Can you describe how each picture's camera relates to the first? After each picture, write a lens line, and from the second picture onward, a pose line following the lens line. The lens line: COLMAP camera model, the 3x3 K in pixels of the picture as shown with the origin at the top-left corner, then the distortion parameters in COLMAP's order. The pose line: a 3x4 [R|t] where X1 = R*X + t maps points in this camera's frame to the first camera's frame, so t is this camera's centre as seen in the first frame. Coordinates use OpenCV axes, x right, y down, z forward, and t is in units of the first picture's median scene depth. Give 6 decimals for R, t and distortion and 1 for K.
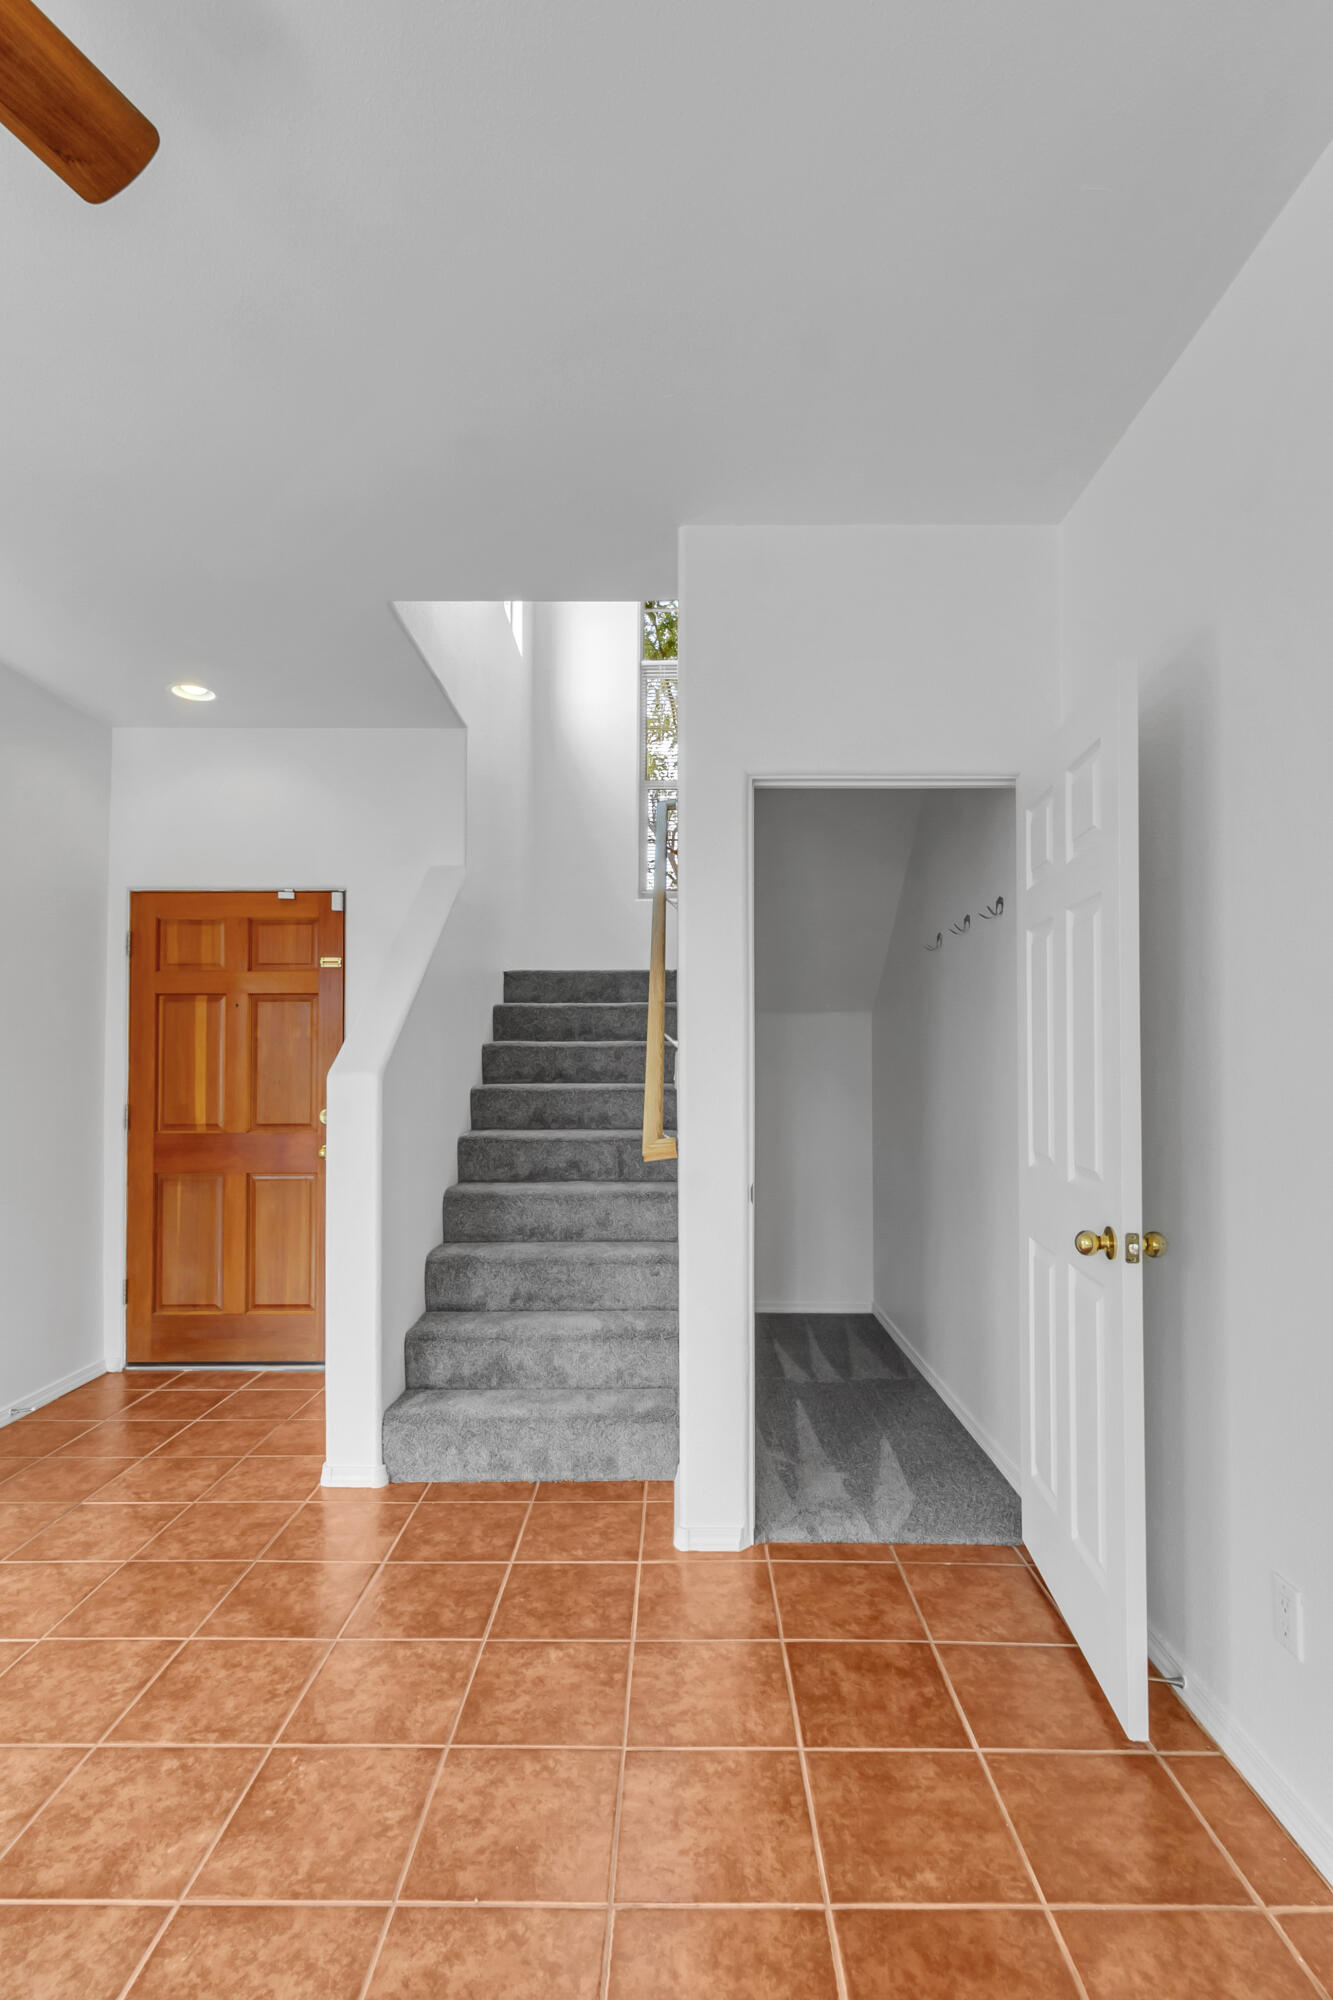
lens RADIAL K [[949.5, 0, 674.6], [0, 949.5, 1040.3], [0, 0, 1]] dist [0.004495, 0.002311]
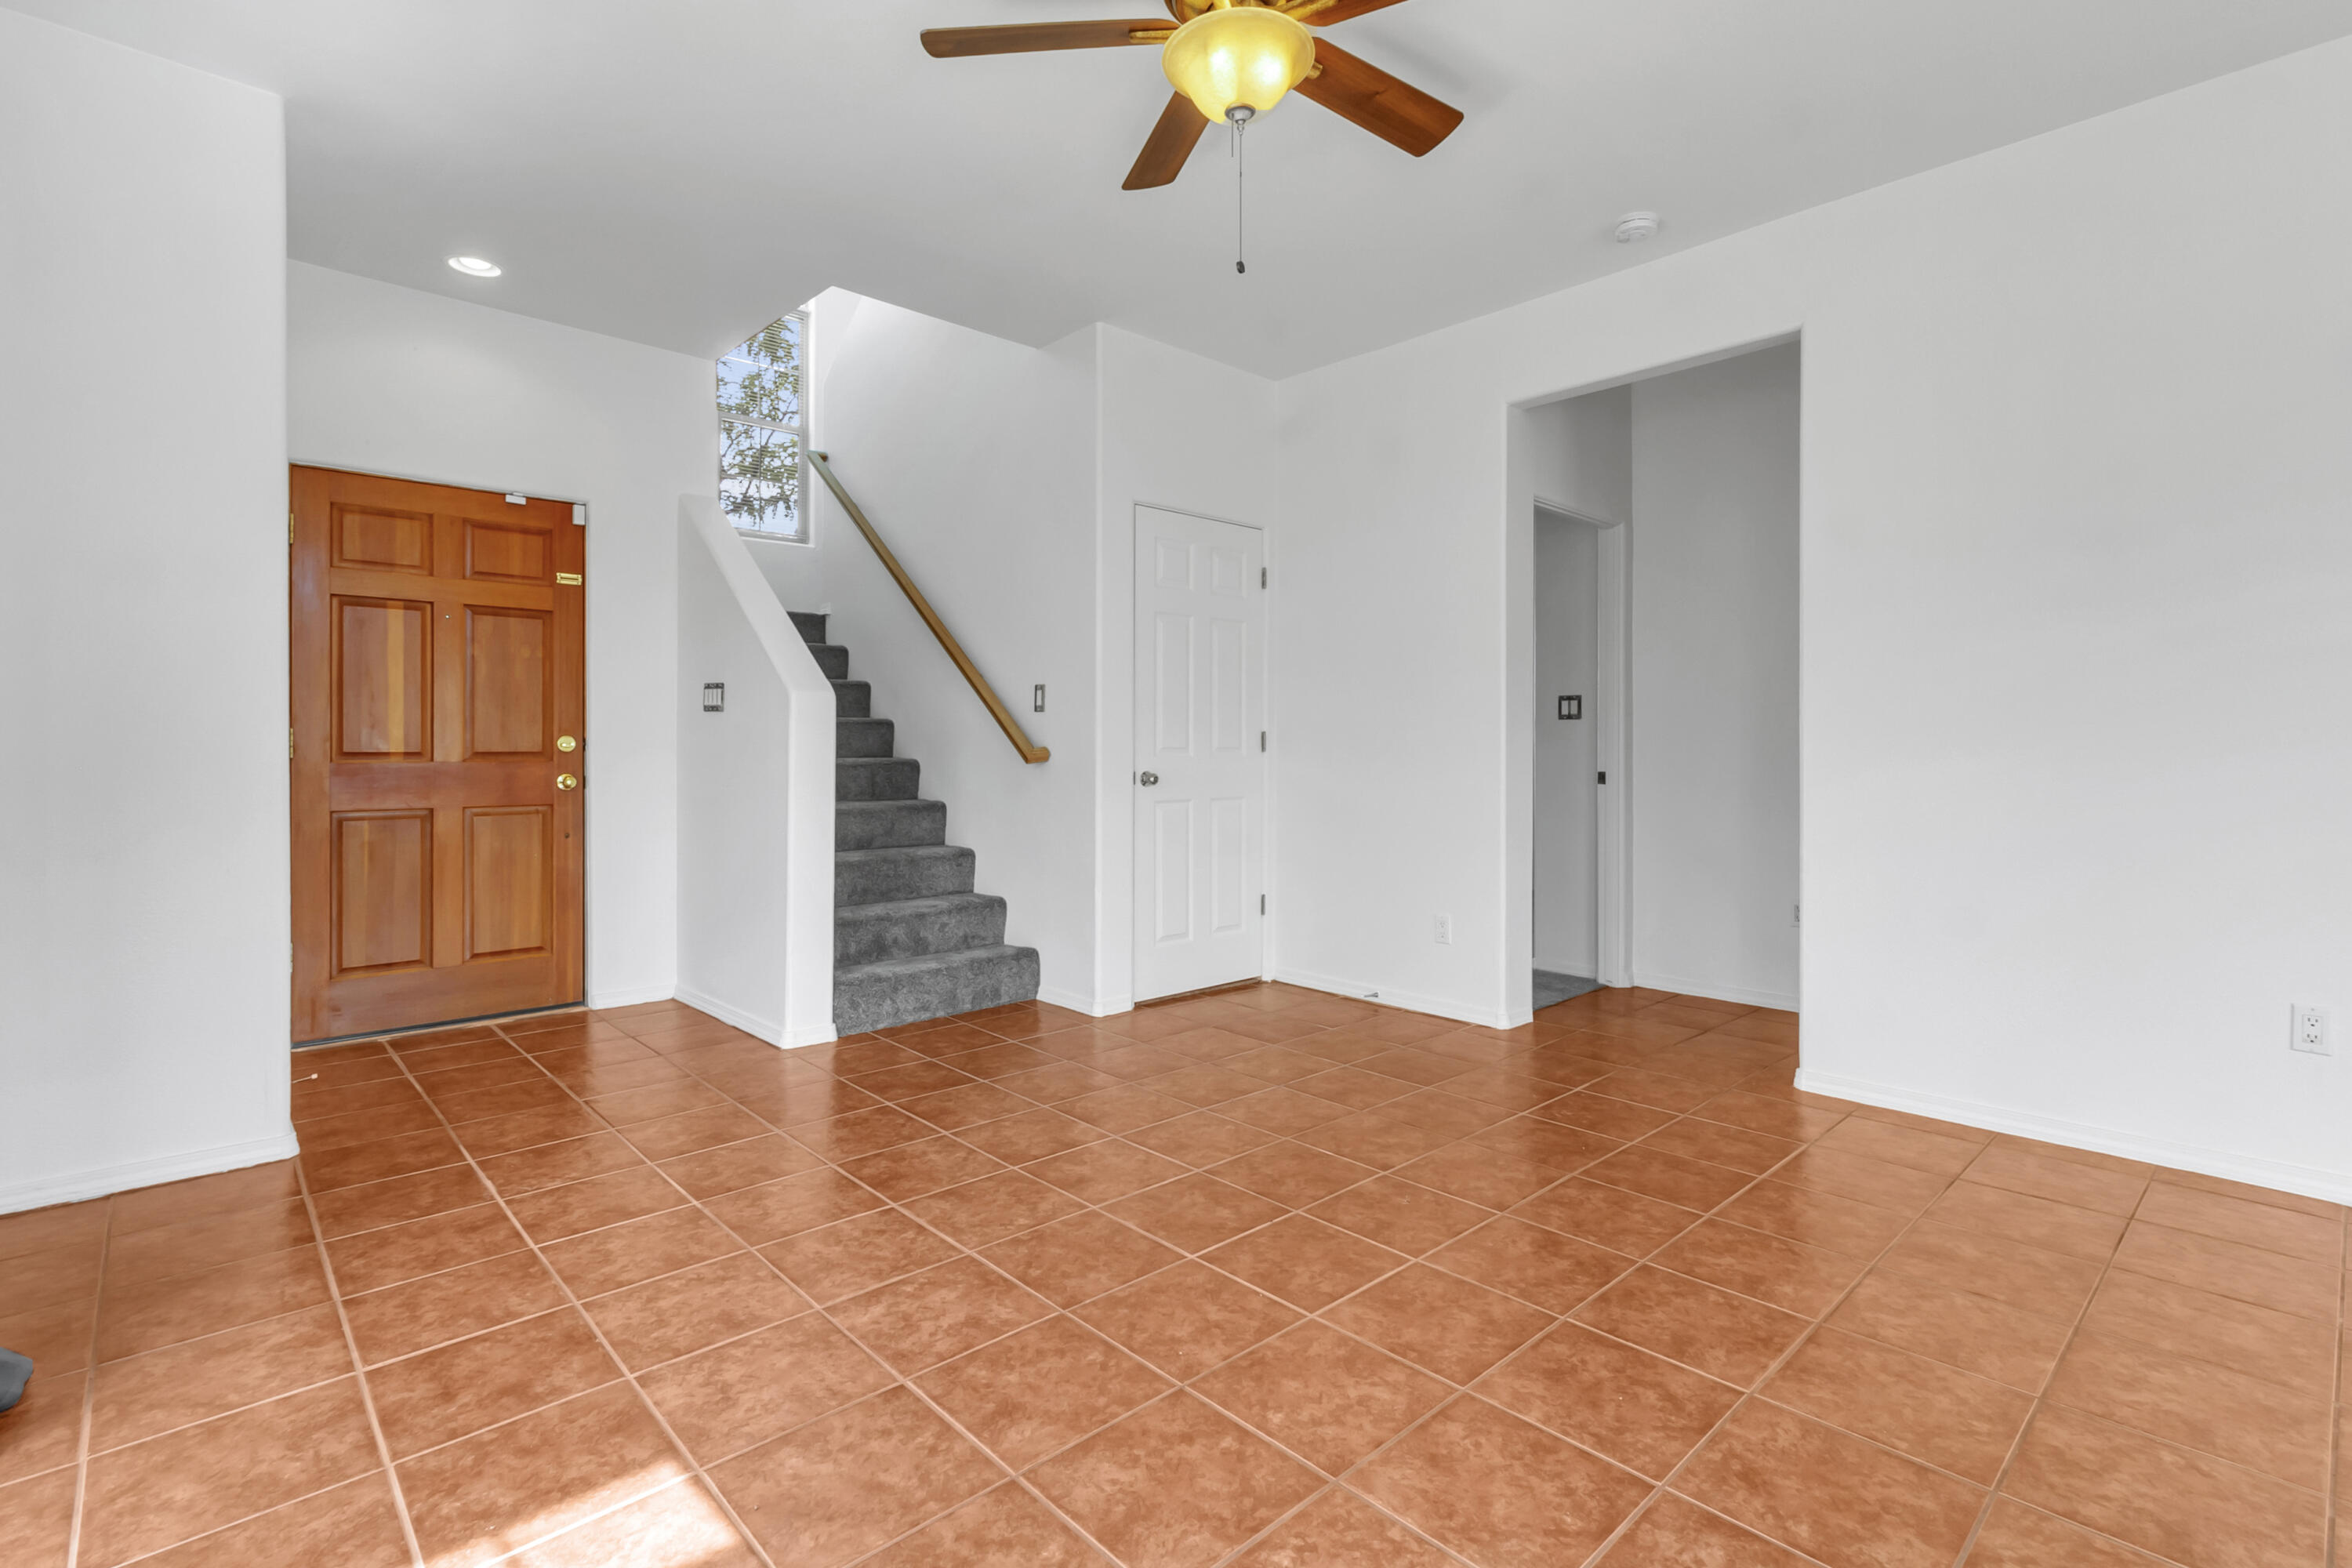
lens RADIAL K [[1094.6, 0, 1175.2], [0, 1094.6, 770.8], [0, 0, 1]] dist [-0.000323, -0.000538]
pose [[0.731569, -0.013815, 0.681628, -0.728715], [-0.020383, 0.998905, 0.042121, 0.052738], [-0.681463, -0.044708, 0.730486, -0.215144]]
